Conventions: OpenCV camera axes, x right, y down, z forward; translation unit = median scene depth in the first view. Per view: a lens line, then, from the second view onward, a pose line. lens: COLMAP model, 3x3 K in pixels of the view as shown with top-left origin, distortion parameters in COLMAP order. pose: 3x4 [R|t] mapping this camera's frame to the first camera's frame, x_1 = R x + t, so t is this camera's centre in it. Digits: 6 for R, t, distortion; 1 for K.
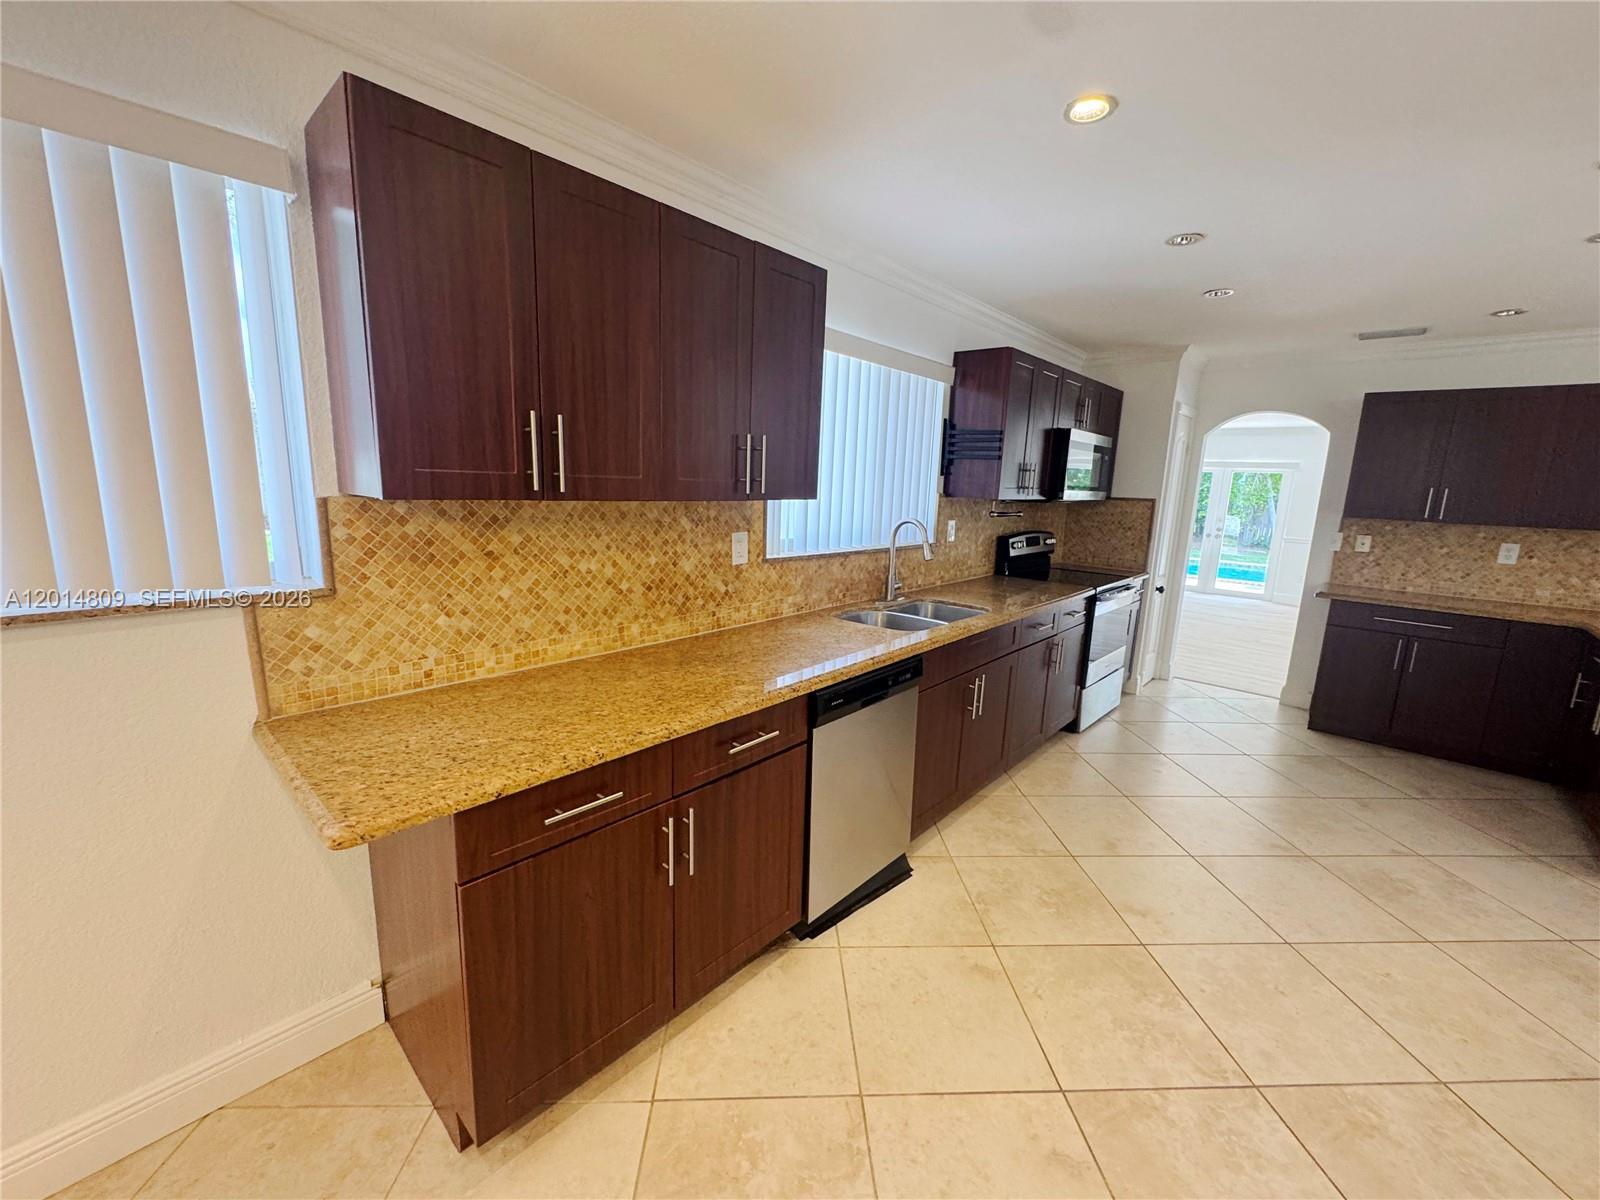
lens RADIAL K [[641.9, 0, 799.3], [0, 641.9, 600.7], [0, 0, 1]] dist [-0.005239, 0.000673]
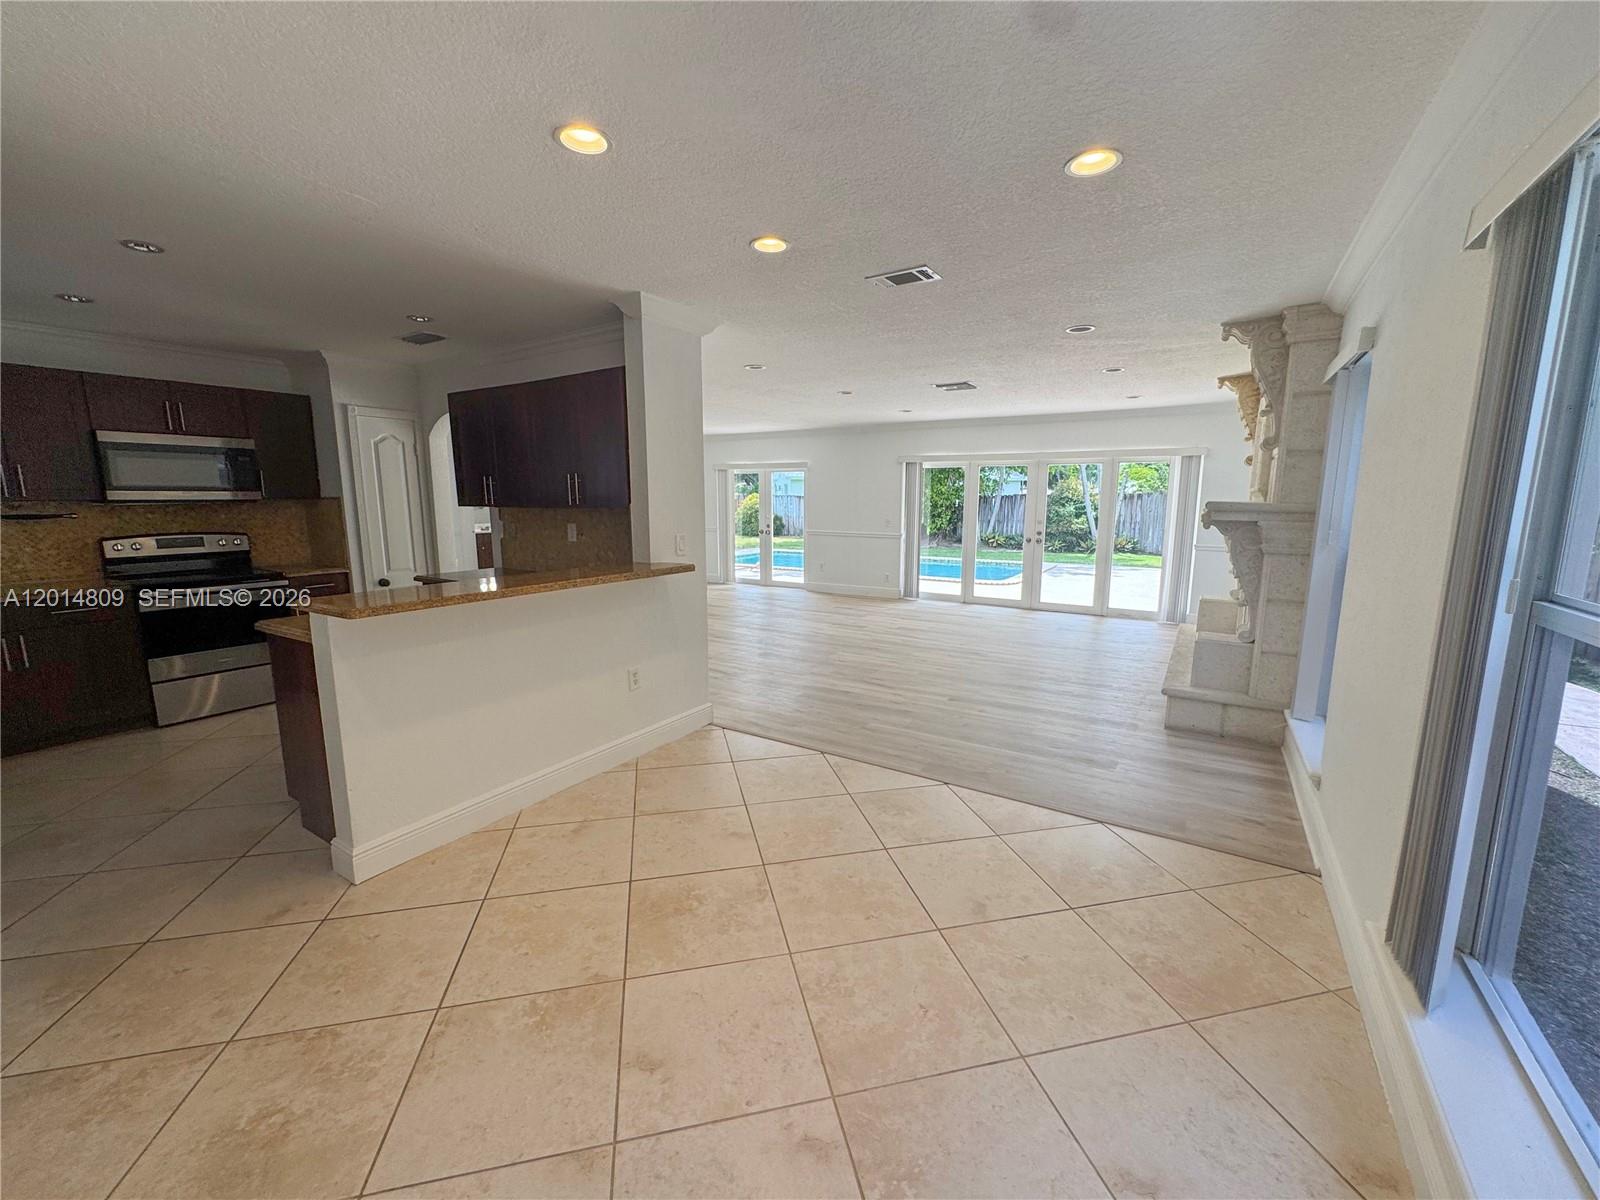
lens RADIAL K [[641.9, 0, 801.9], [0, 641.9, 600.9], [0, 0, 1]] dist [-0.005239, 0.000673]
pose [[0.983149, -0.063560, 0.171399, 1.464162], [0.067745, 0.997528, -0.018672, 0.107398], [-0.169788, 0.029969, 0.985025, -0.201868]]
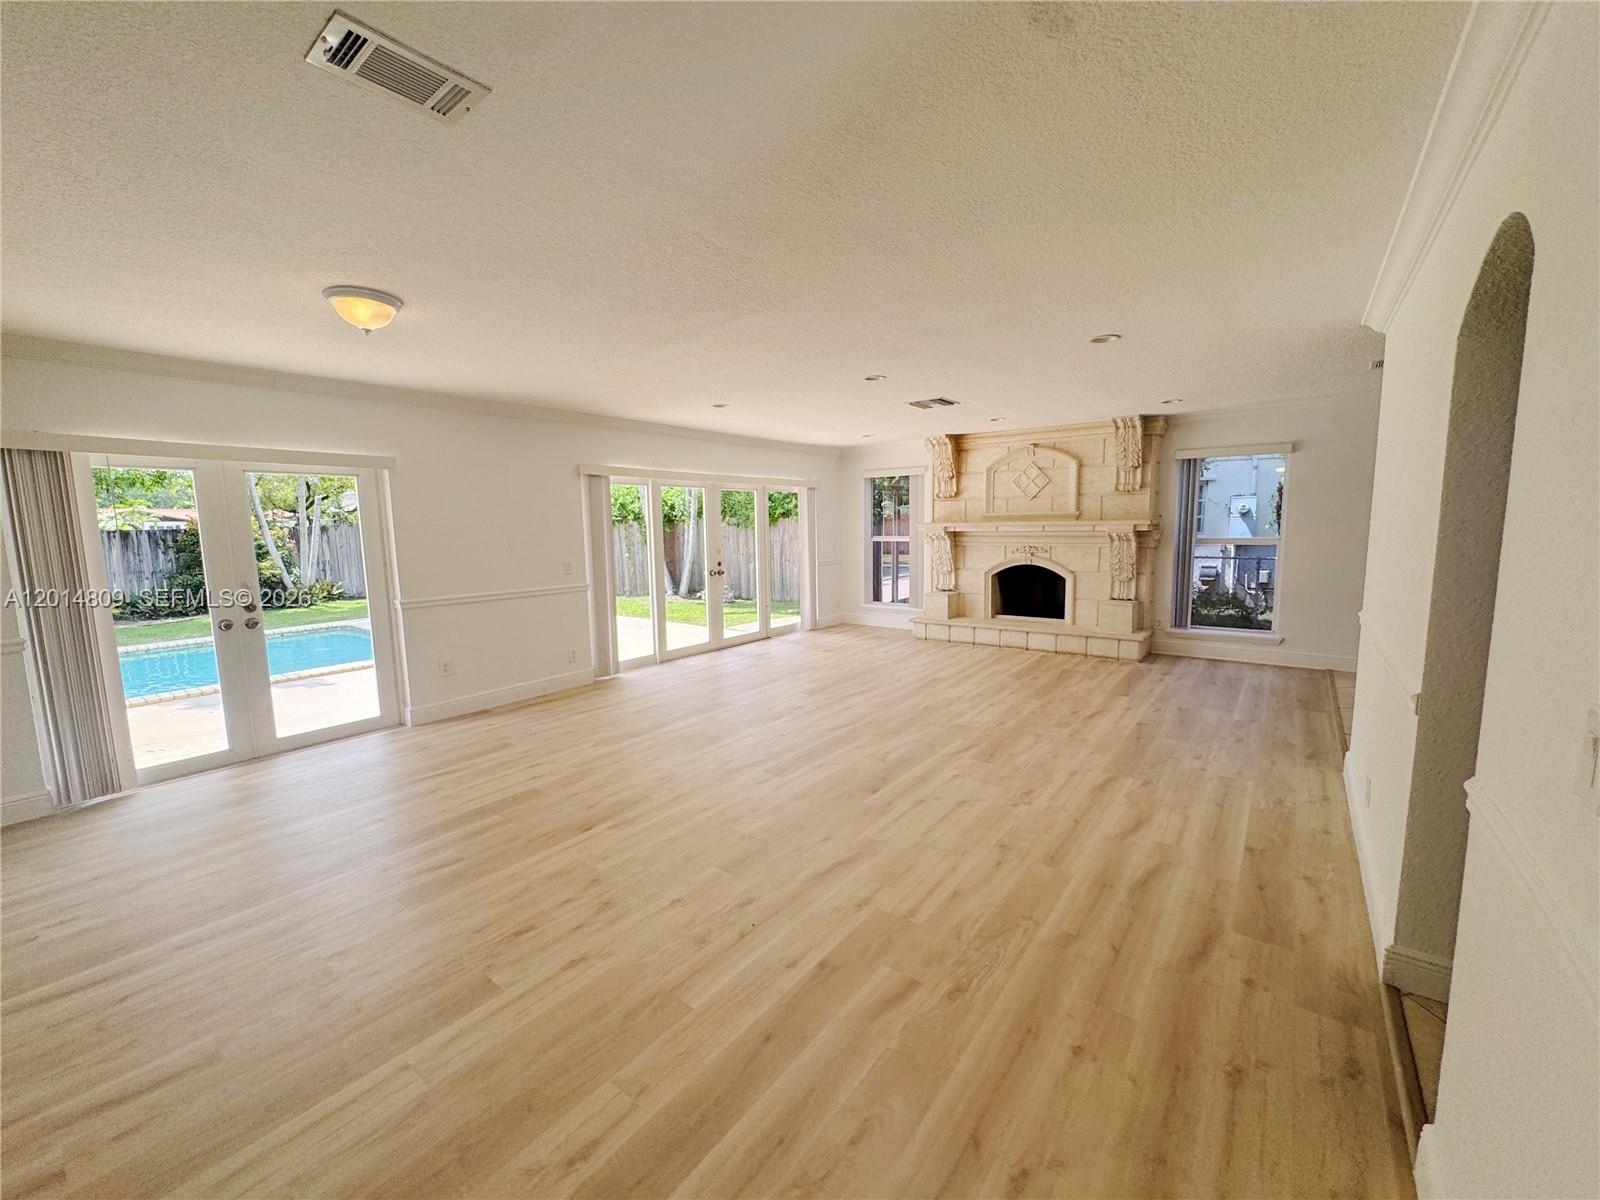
lens RADIAL K [[641.9, 0, 802.7], [0, 641.9, 598.8], [0, 0, 1]] dist [-0.005239, 0.000673]
pose [[-0.086940, -0.153065, 0.984384, 0.588527], [0.200514, 0.965215, 0.167794, -0.323983], [-0.975826, 0.211971, -0.053224, 1.870027]]
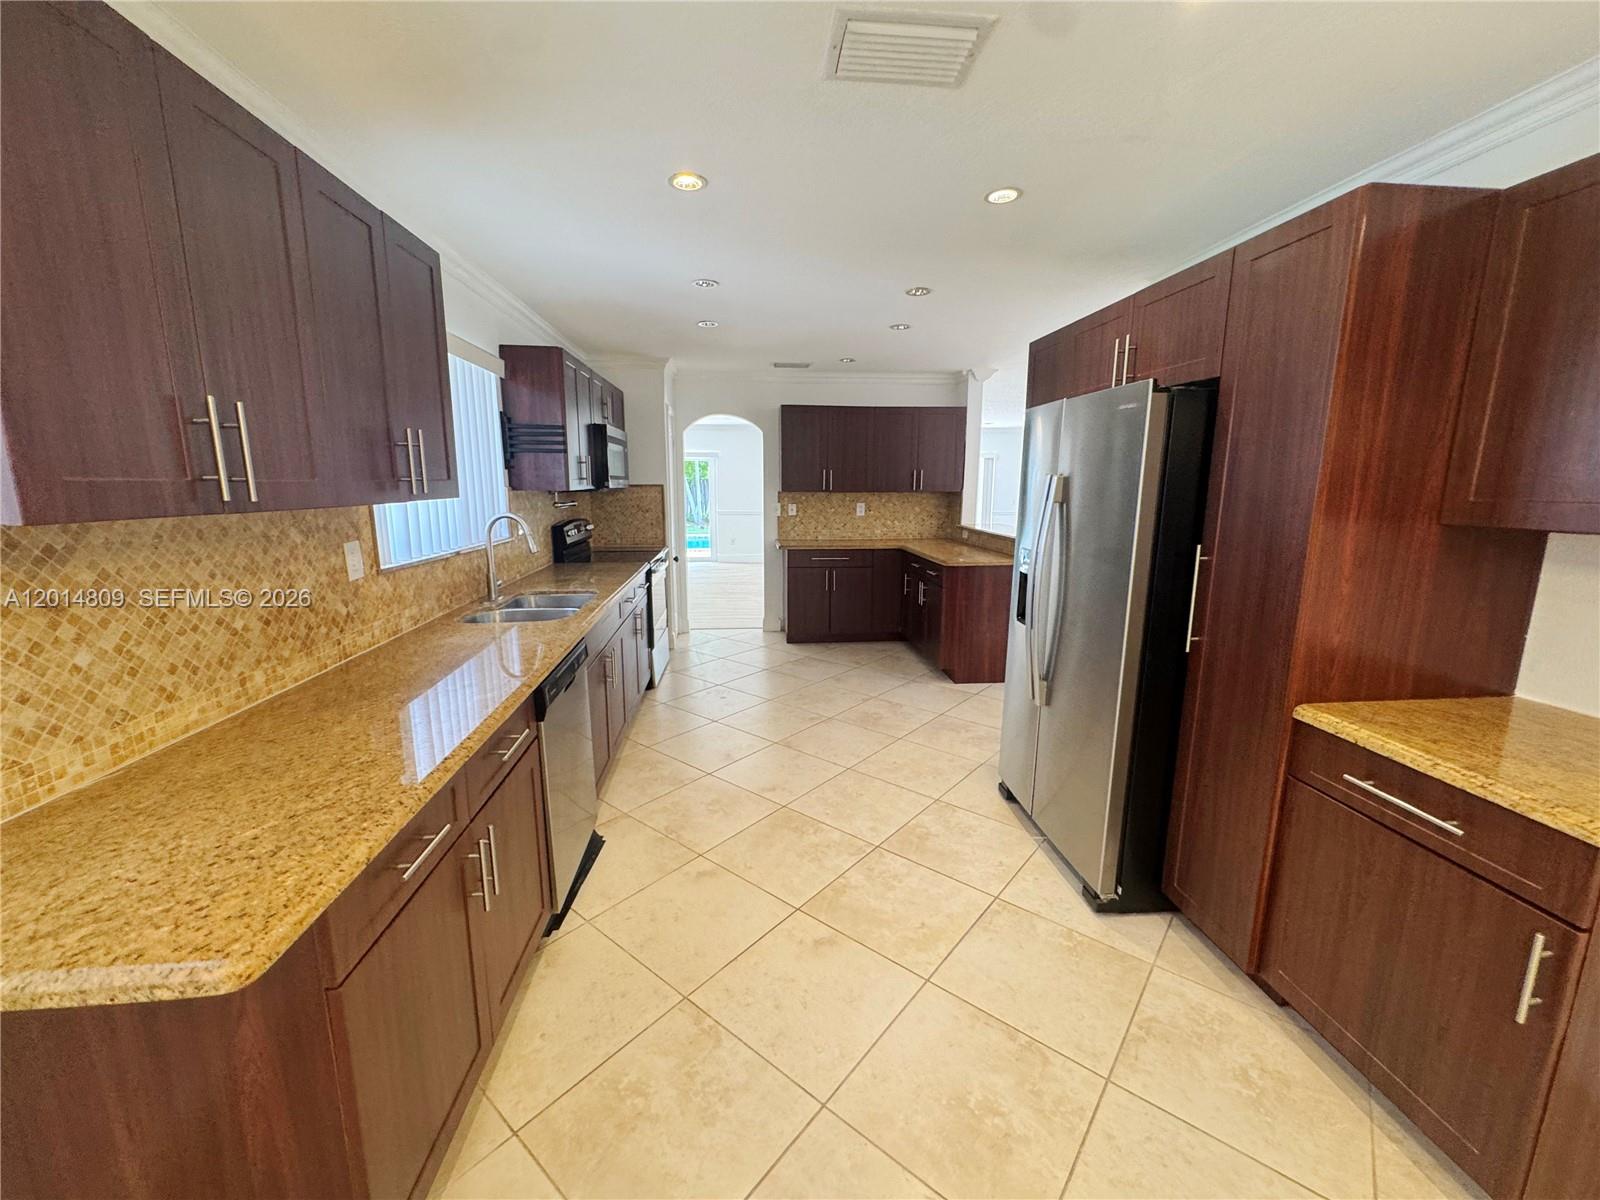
lens RADIAL K [[641.9, 0, 801.9], [0, 641.9, 601.3], [0, 0, 1]] dist [-0.005239, 0.000673]
pose [[0.674608, -0.169397, 0.718477, -0.223466], [0.157594, 0.983924, 0.084010, -0.004774], [-0.721158, 0.056554, 0.690459, -0.004668]]
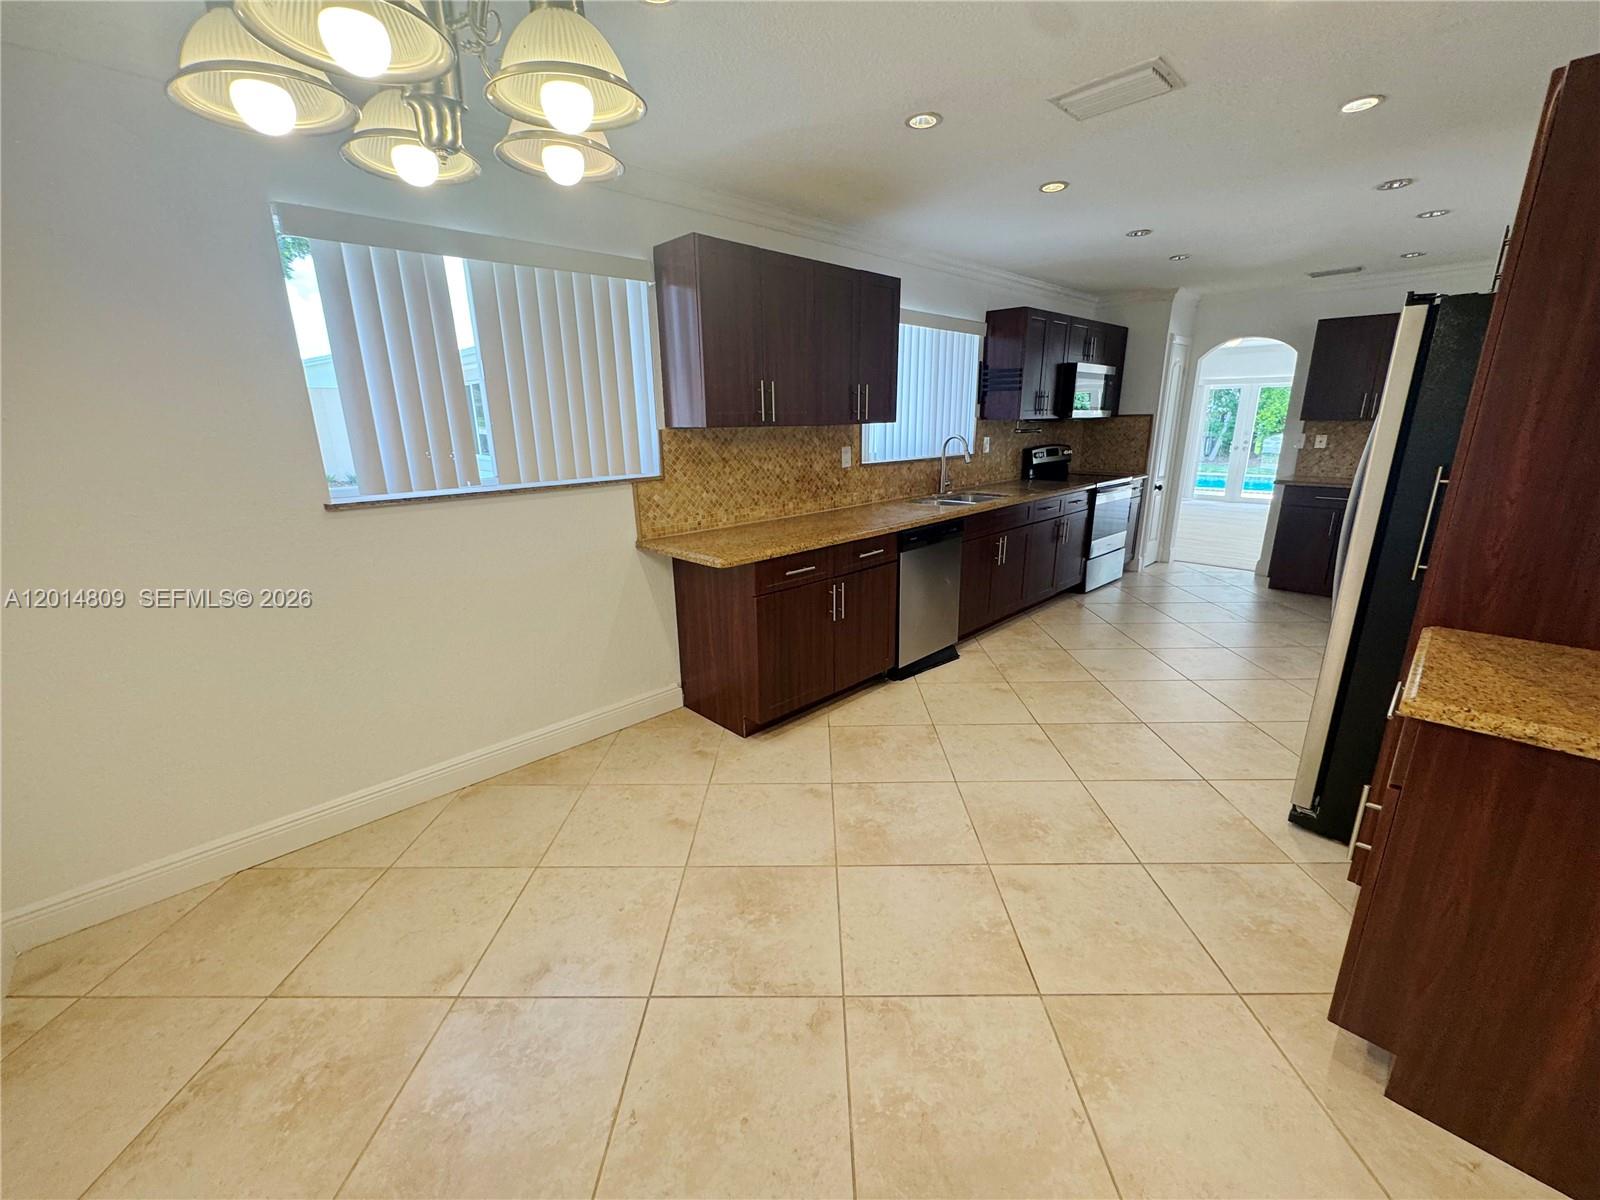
lens RADIAL K [[641.9, 0, 799.2], [0, 641.9, 601.5], [0, 0, 1]] dist [-0.005239, 0.000673]
pose [[0.996609, -0.030490, -0.076432, -0.071078], [0.037268, 0.995345, 0.088881, 0.093133], [0.073366, -0.091428, 0.993105, -0.446981]]
